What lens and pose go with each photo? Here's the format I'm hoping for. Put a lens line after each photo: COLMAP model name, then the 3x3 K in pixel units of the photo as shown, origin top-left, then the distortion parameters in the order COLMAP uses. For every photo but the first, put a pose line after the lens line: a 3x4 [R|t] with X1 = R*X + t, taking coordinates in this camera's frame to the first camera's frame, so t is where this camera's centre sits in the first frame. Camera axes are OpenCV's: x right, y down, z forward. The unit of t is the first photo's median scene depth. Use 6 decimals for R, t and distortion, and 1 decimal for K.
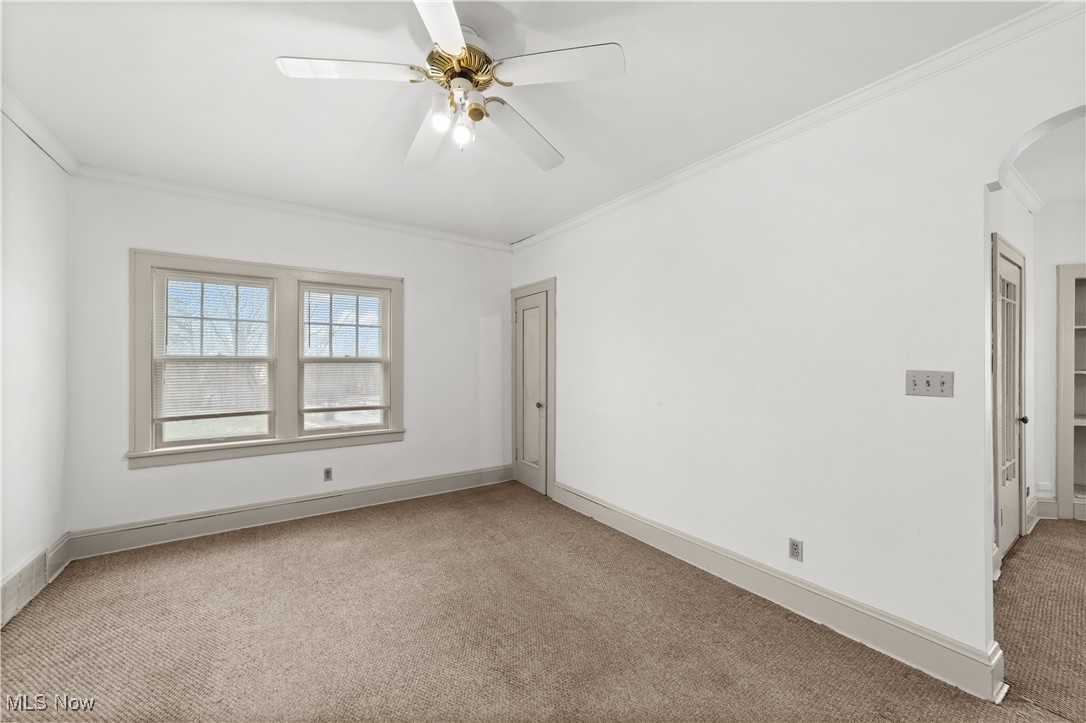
lens RADIAL K [[419.7, 0, 541.3], [0, 419.7, 358.0], [0, 0, 1]] dist [0.000504, 0.000051]
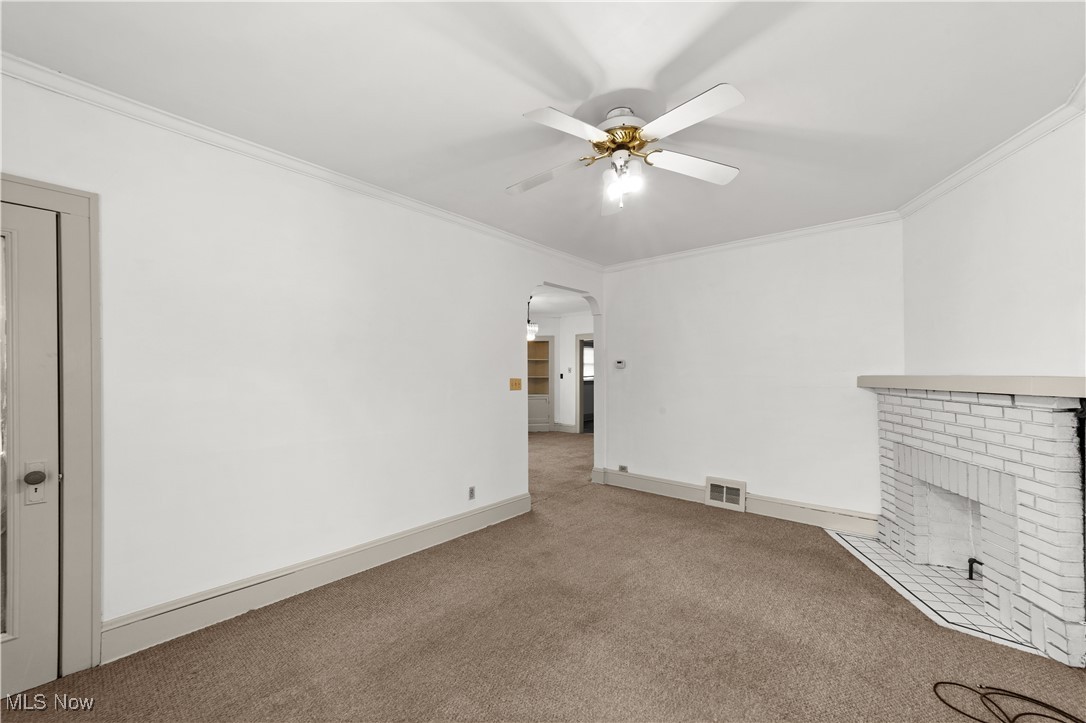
lens RADIAL K [[413.9, 0, 543.2], [0, 413.9, 378.9], [0, 0, 1]] dist [-0.000501, -0.000037]
pose [[-0.245968, -0.007865, 0.969246, -0.609804], [-0.005317, 0.999963, 0.006764, 0.008956], [-0.969263, -0.003490, -0.246000, 0.704769]]
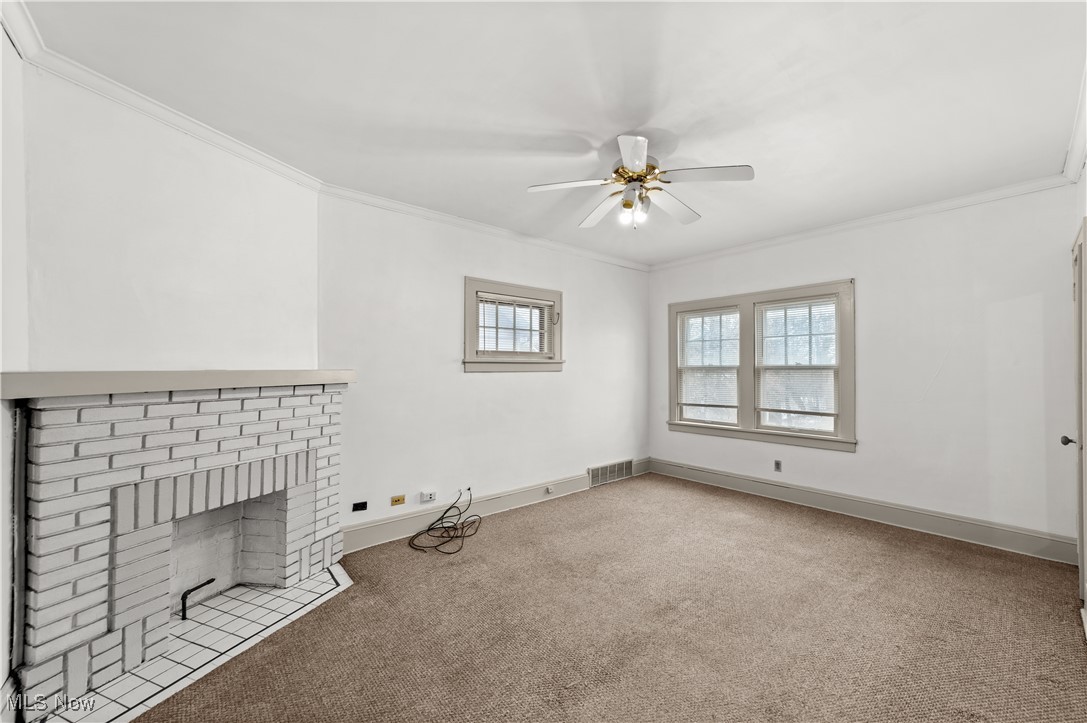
lens RADIAL K [[416.1, 0, 541.9], [0, 416.1, 362.6], [0, 0, 1]] dist [-0.019415, 0.009683]
pose [[0.105707, -0.020080, -0.994195, 0.571069], [0.008951, 0.999775, -0.019241, 0.009586], [0.994357, -0.006866, 0.105863, 0.242255]]
